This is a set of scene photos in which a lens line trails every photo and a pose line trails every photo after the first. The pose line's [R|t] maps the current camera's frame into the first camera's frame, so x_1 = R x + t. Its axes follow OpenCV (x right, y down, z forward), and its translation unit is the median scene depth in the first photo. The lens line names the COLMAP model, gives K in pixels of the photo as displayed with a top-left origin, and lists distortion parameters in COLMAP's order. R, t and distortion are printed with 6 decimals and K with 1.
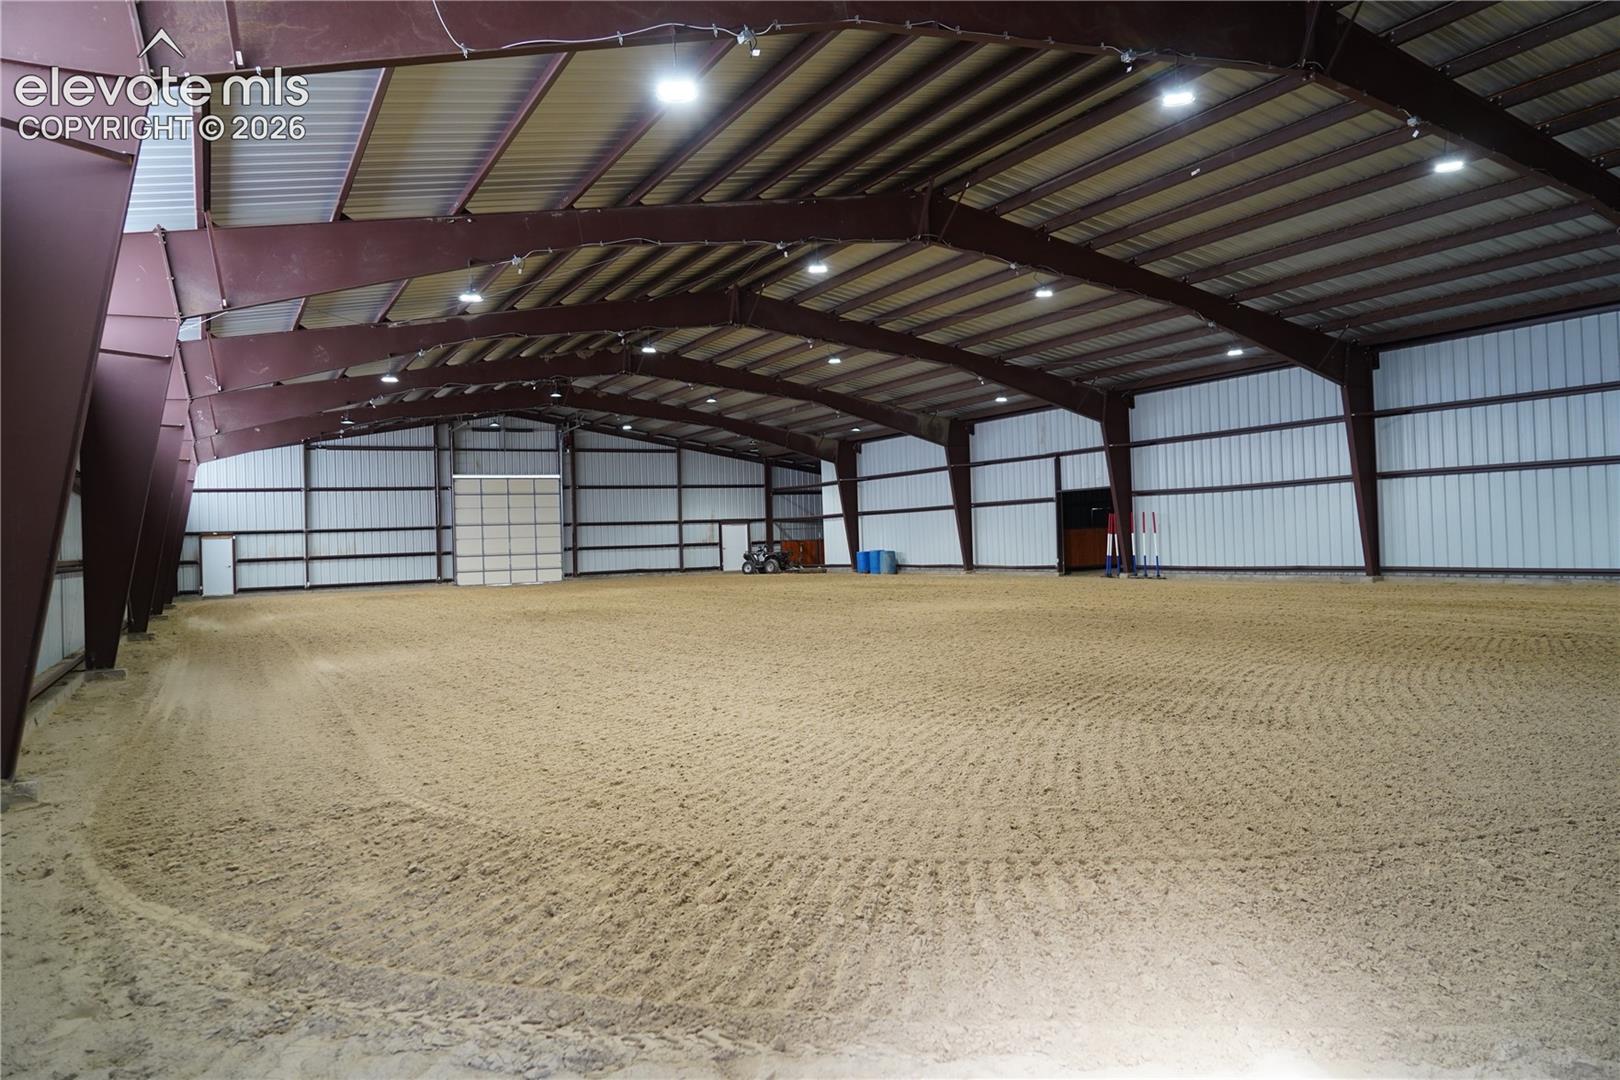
lens RADIAL K [[1086.8, 0, 810.0], [0, 1086.8, 540.0], [0, 0, 1]] dist [-0.050375, 0.094365]
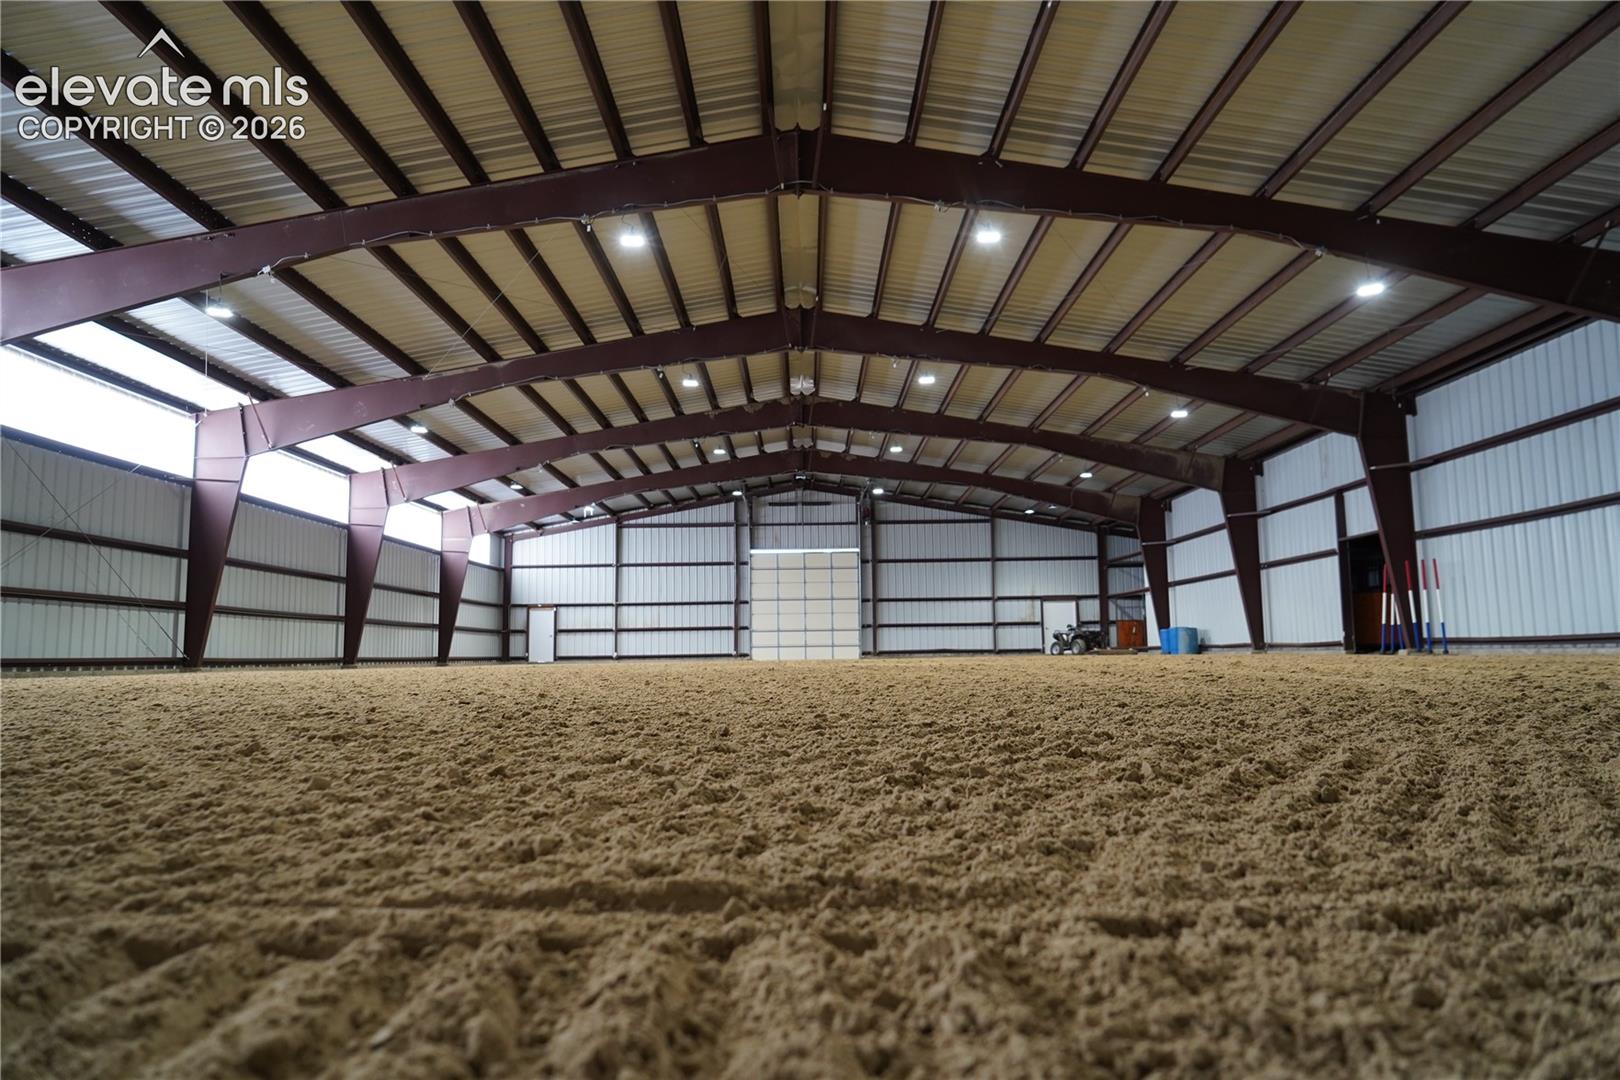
lens RADIAL K [[1086.8, 0, 810.0], [0, 1086.8, 540.0], [0, 0, 1]] dist [-0.050375, 0.094365]
pose [[0.873979, -0.030804, -0.484987, 0.204525], [-0.014215, 0.995941, -0.088875, 0.019291], [0.485756, 0.084569, 0.869994, 0.143107]]
